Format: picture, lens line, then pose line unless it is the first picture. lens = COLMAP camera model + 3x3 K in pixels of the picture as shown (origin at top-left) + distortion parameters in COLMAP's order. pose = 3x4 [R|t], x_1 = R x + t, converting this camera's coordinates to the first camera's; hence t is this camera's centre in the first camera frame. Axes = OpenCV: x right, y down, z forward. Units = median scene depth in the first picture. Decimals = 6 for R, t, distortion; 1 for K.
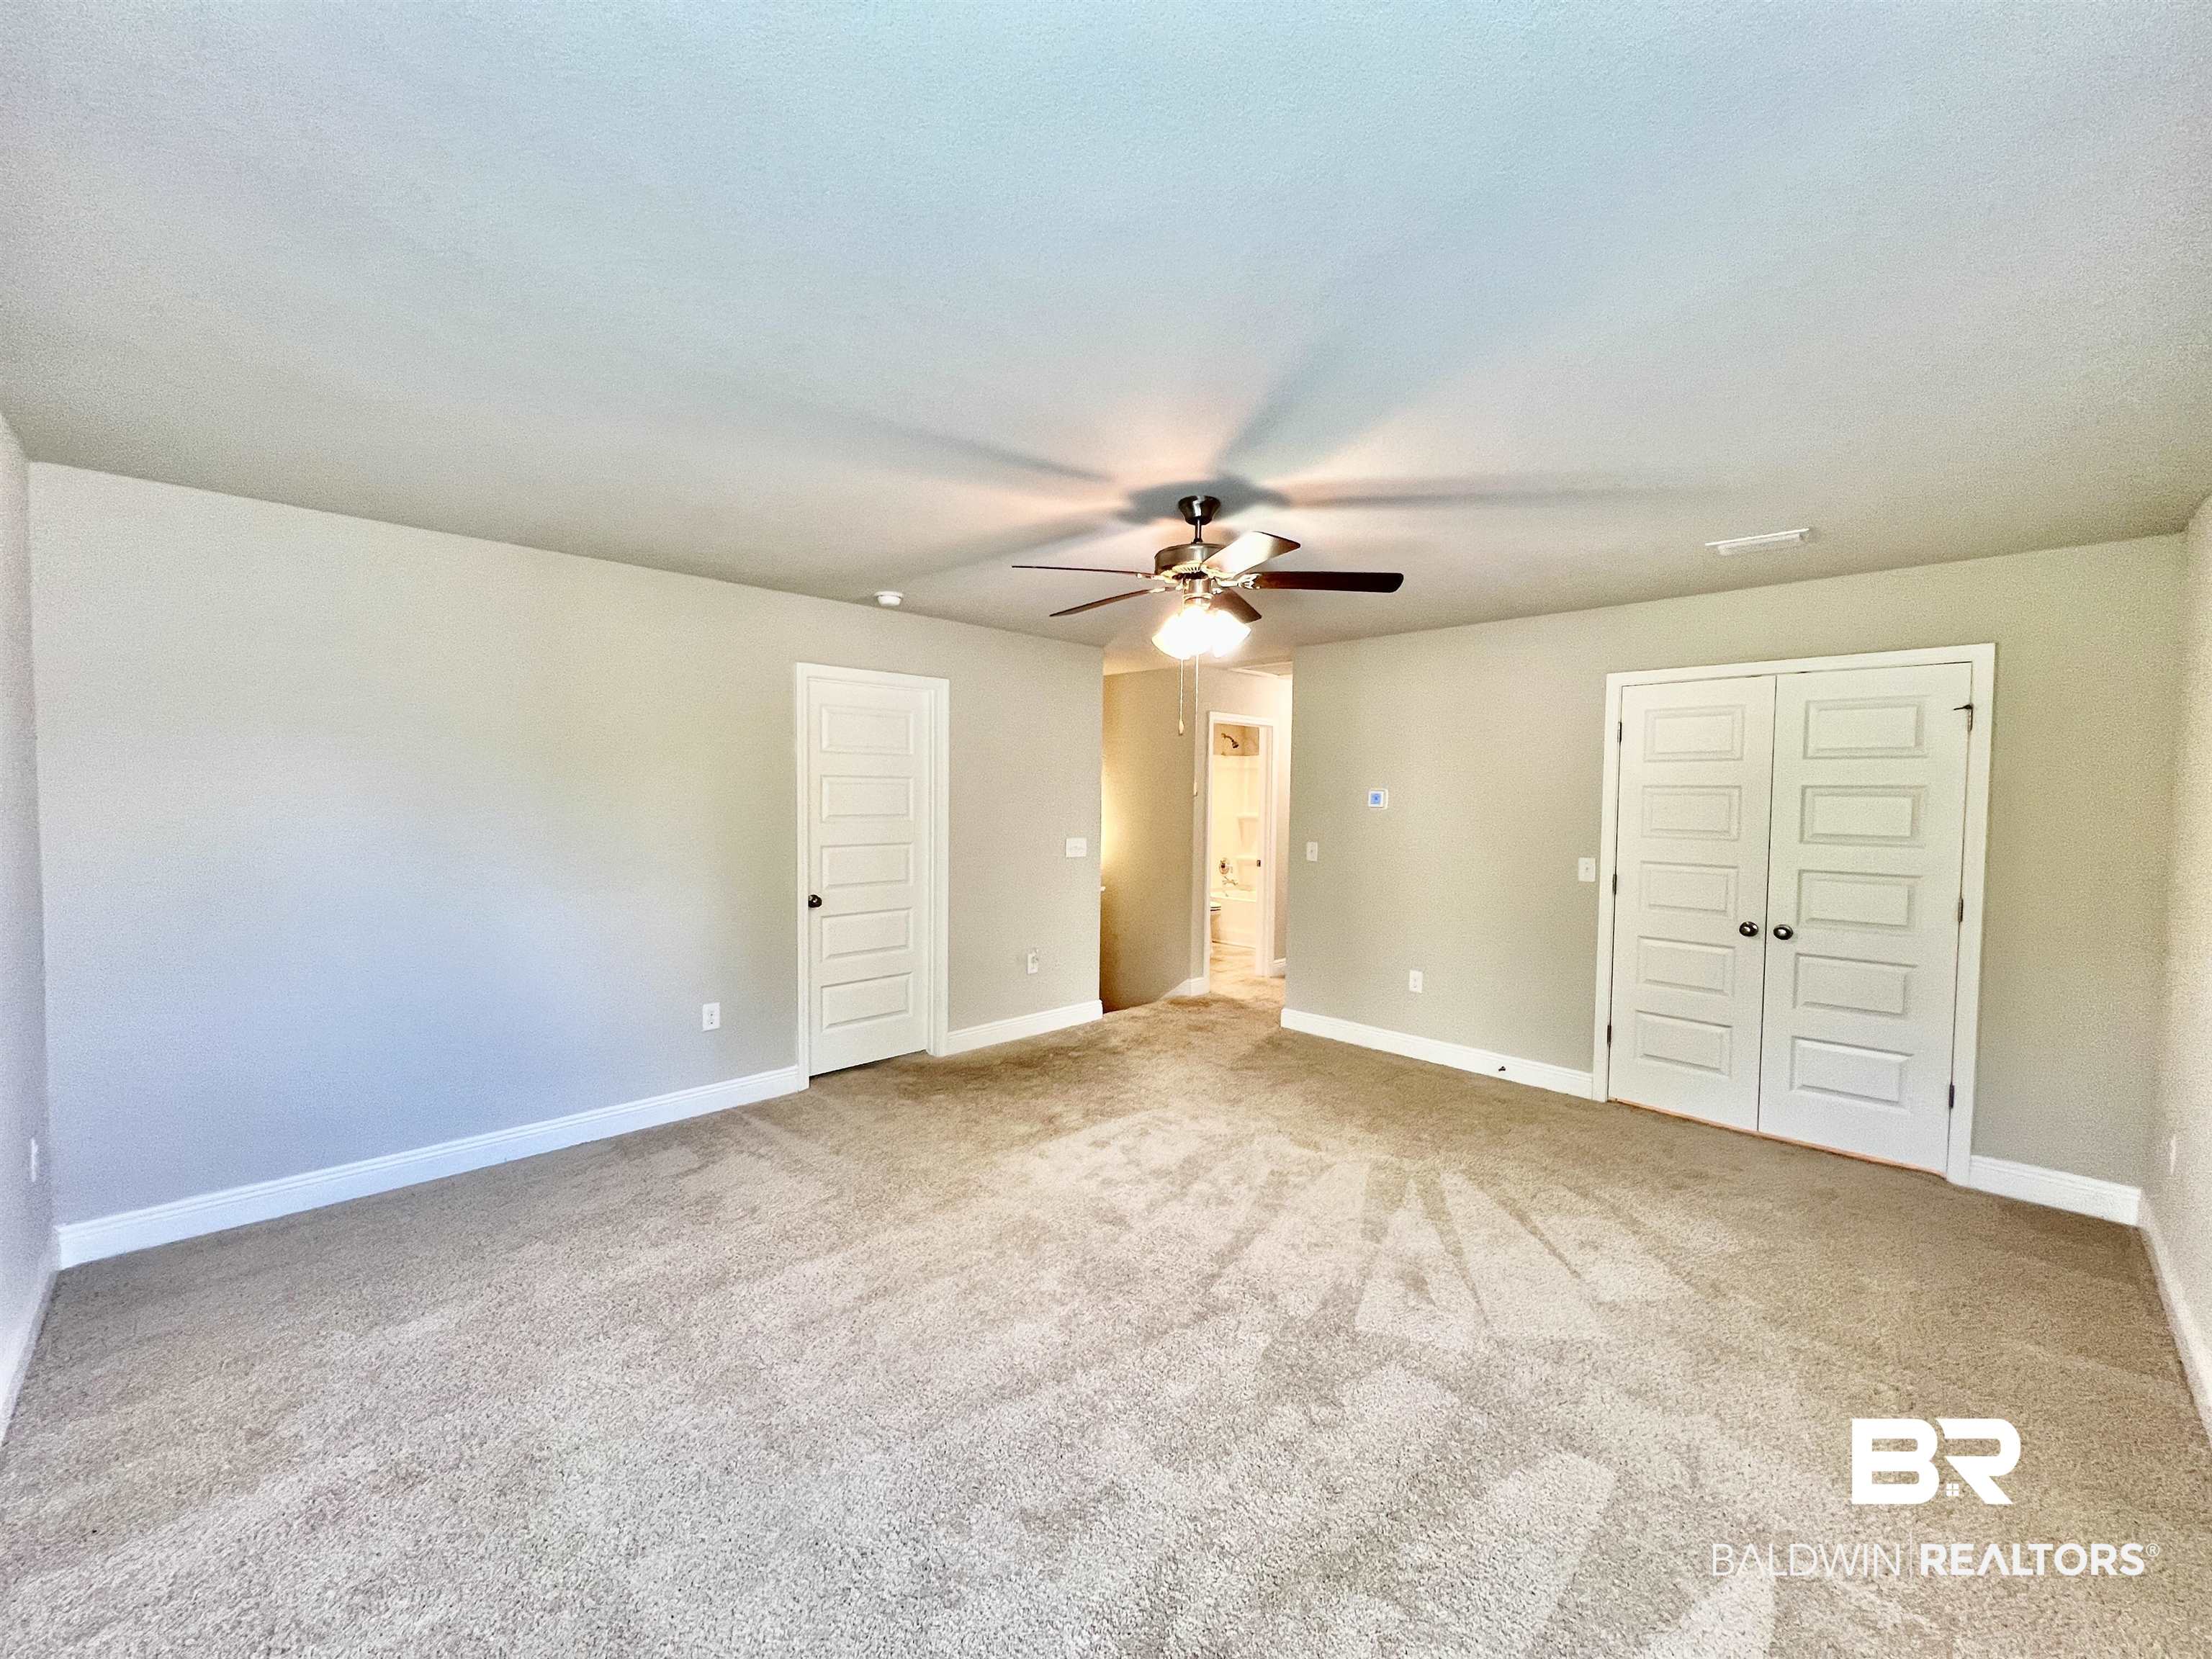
lens RADIAL K [[885.3, 0, 1101.0], [0, 885.3, 820.7], [0, 0, 1]] dist [-0.001770, 0.000440]
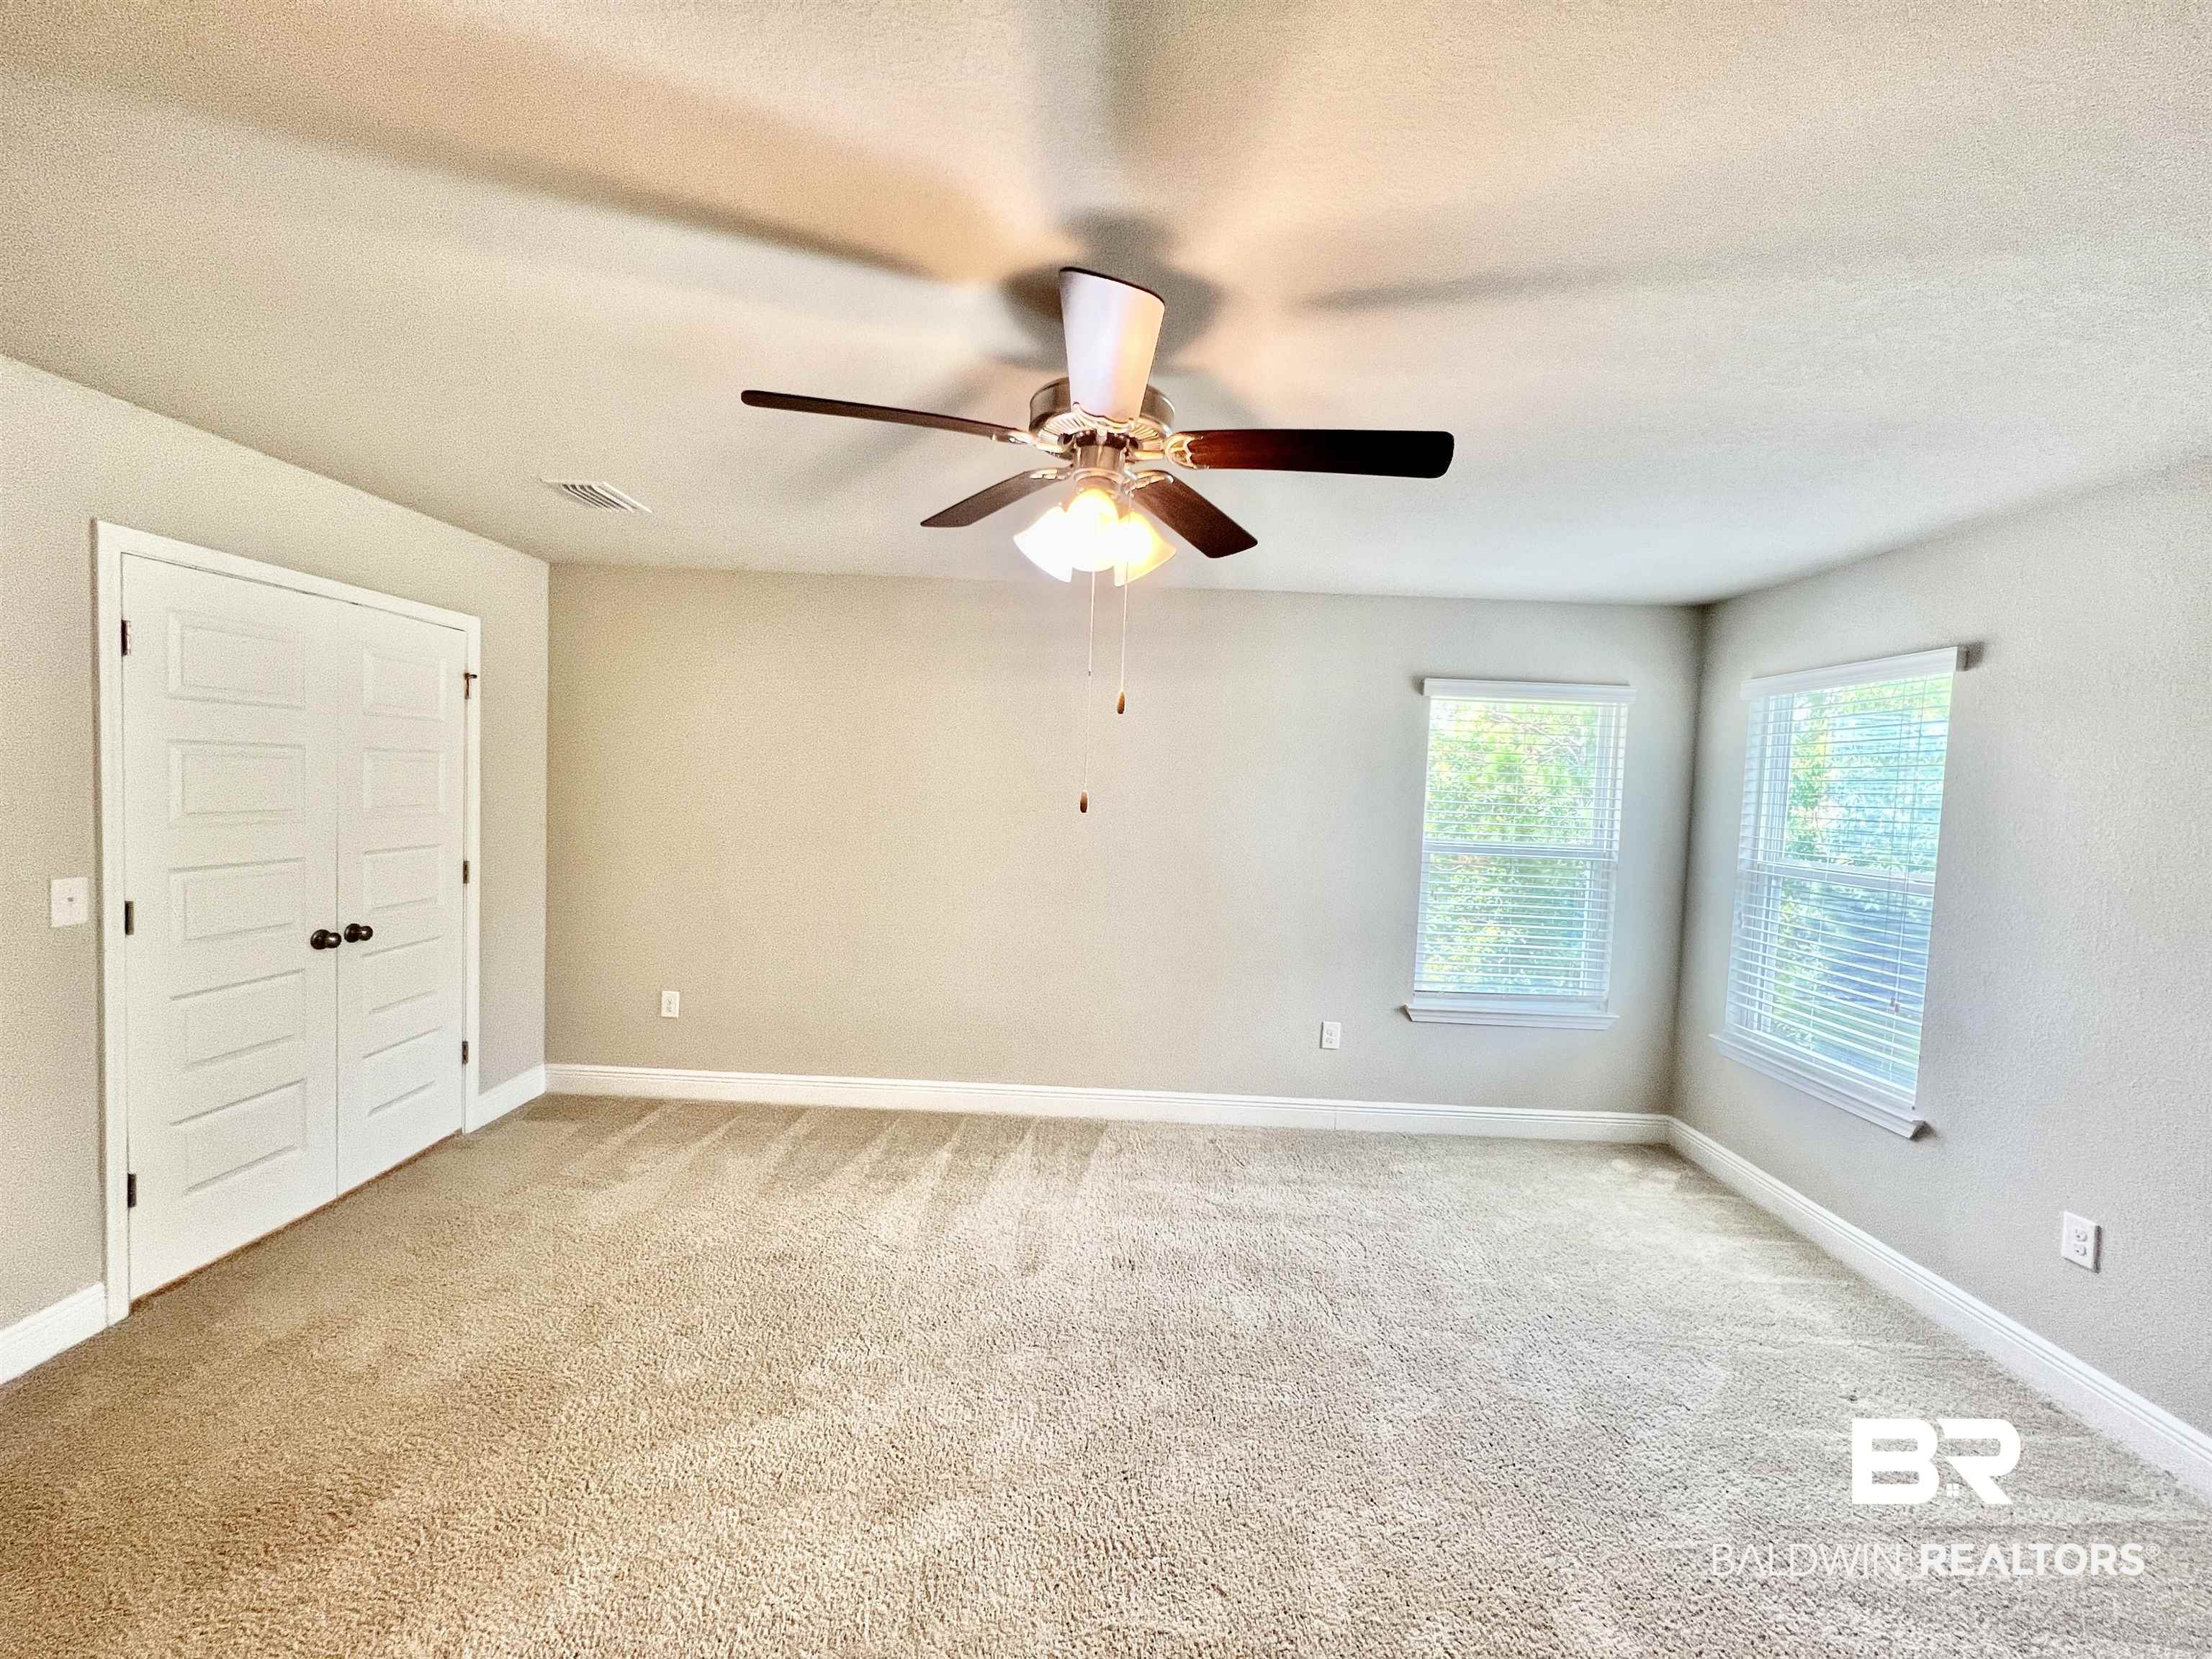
lens RADIAL K [[885.3, 0, 1101.0], [0, 885.3, 820.7], [0, 0, 1]] dist [-0.001770, 0.000440]
pose [[-0.700719, -0.065915, 0.710386, -0.287616], [-0.013251, 0.996754, 0.079415, -0.050719], [-0.713315, 0.046235, -0.699317, 1.211005]]
